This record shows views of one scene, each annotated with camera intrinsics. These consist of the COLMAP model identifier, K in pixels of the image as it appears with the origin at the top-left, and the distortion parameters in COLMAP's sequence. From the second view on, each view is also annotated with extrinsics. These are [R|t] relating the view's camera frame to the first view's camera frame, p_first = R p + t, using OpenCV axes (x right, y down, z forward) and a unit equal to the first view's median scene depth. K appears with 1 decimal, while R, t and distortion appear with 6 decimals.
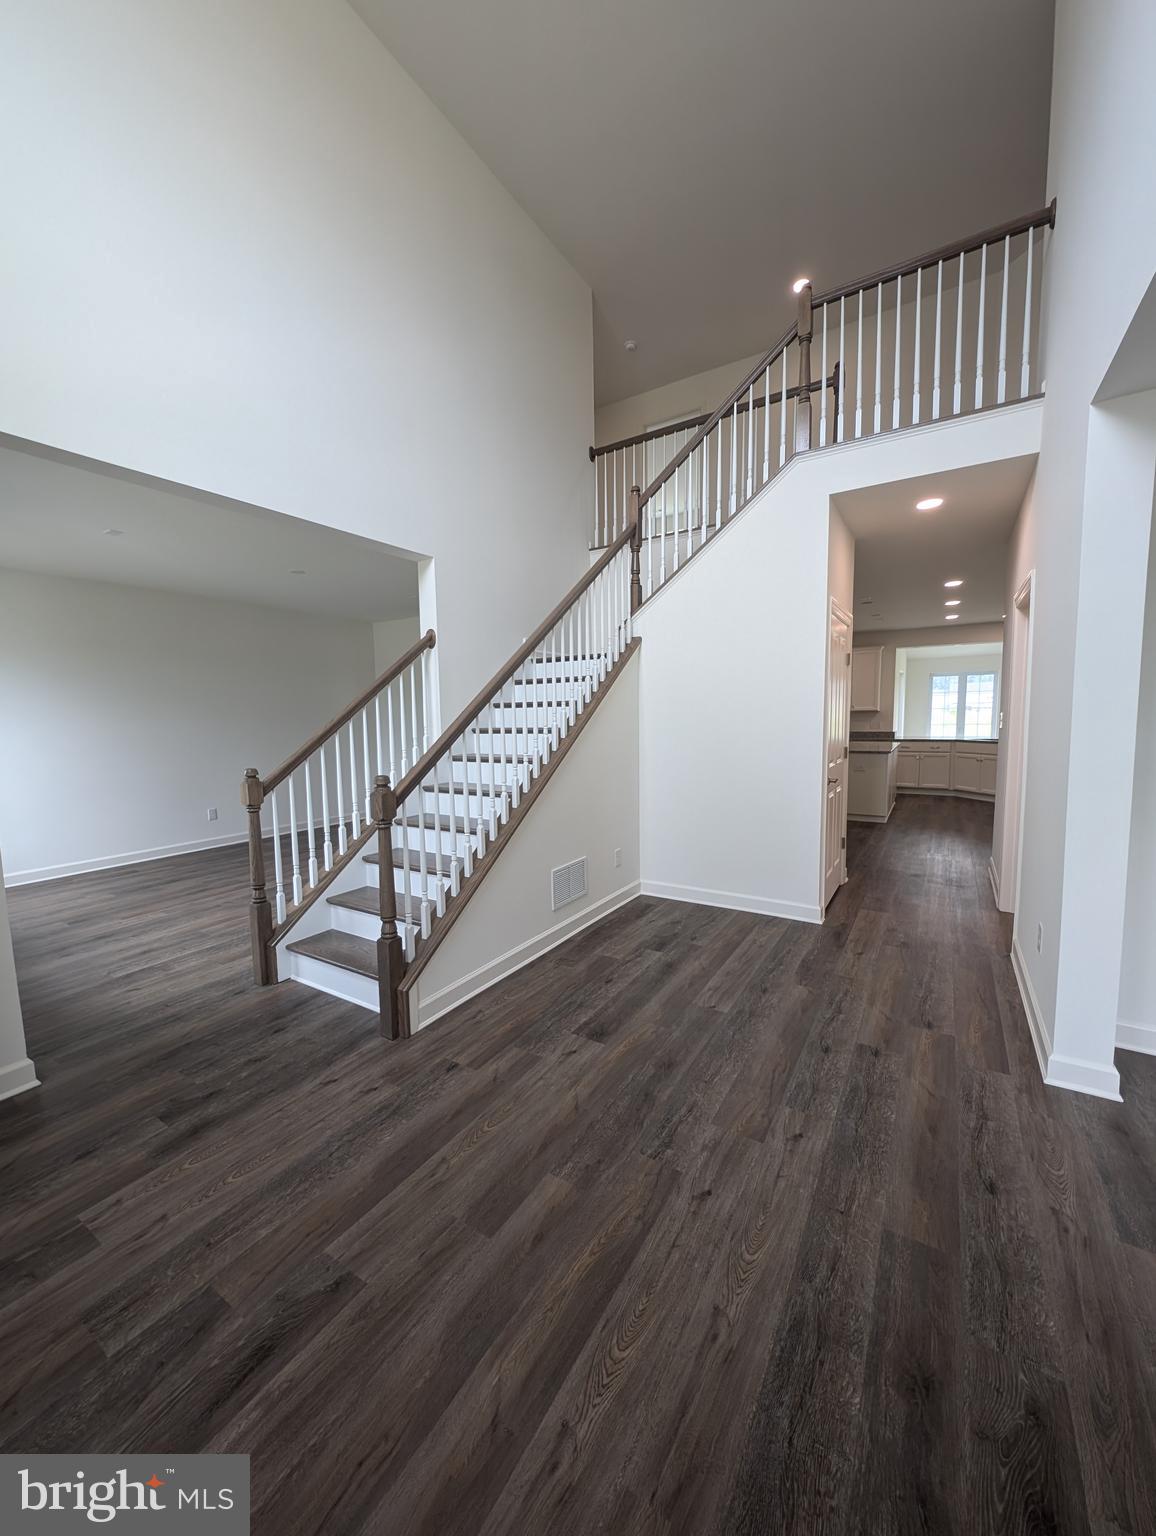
lens RADIAL K [[579.4, 0, 578.1], [0, 579.4, 766.1], [0, 0, 1]] dist [0.000235, 0.000021]
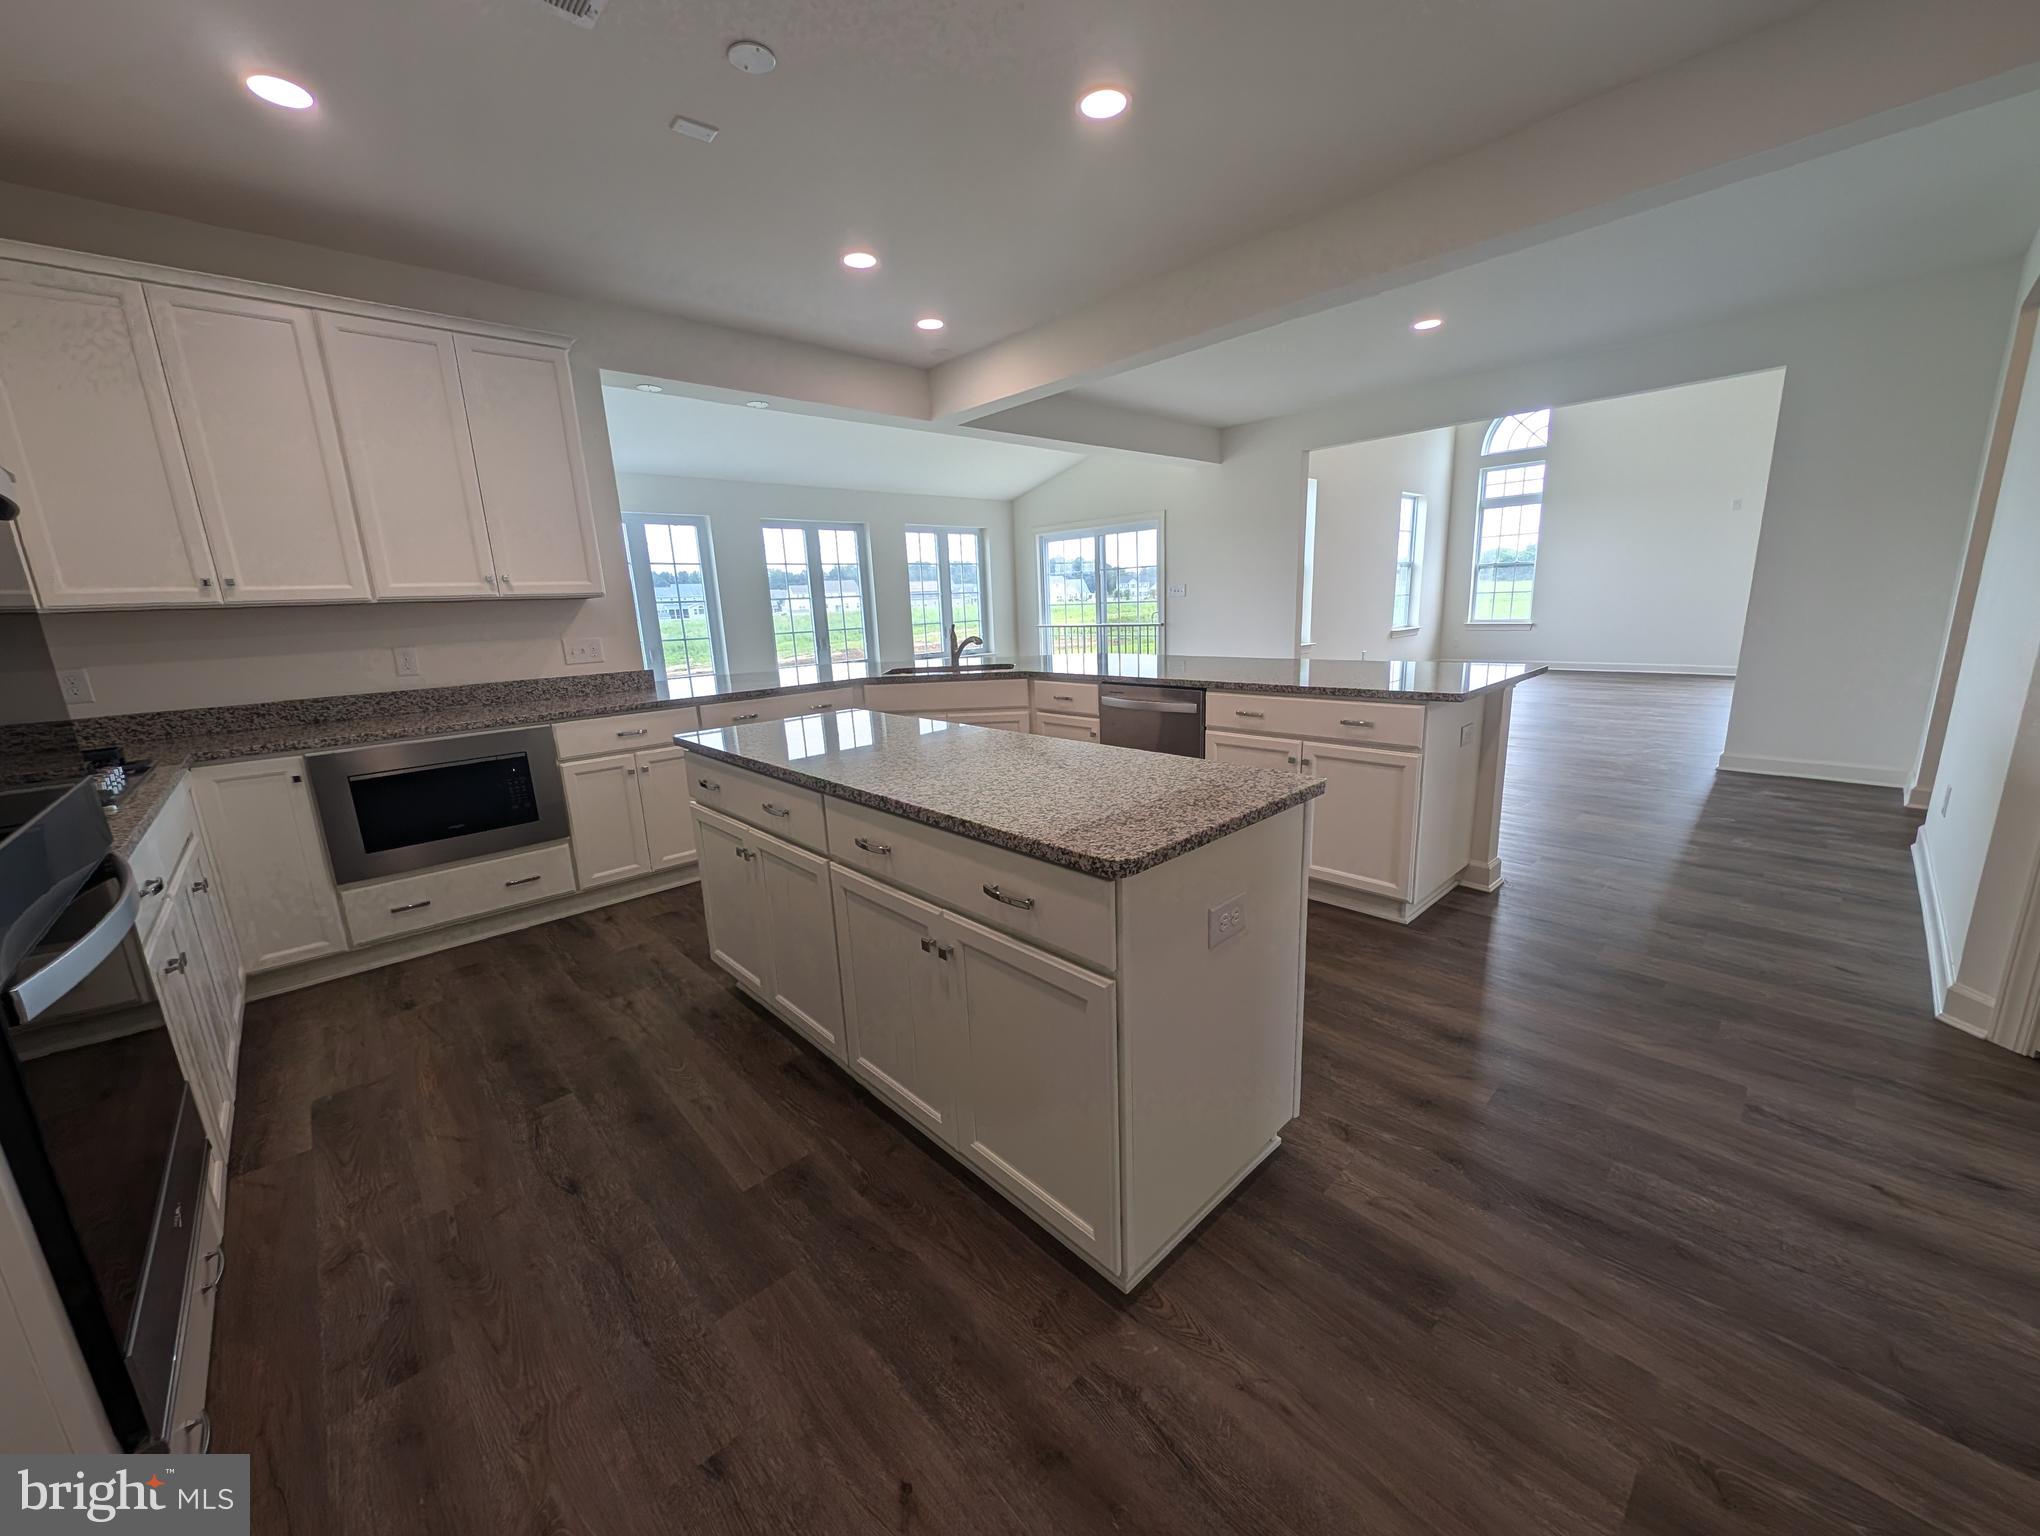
lens RADIAL K [[769.5, 0, 1021.5], [0, 769.5, 765.7], [0, 0, 1]] dist [0.000235, 0.000021]
pose [[0.248627, -0.225646, 0.941949, -0.230320], [0.115008, 0.972484, 0.202604, -0.020068], [-0.961747, 0.057959, 0.267737, 0.619342]]
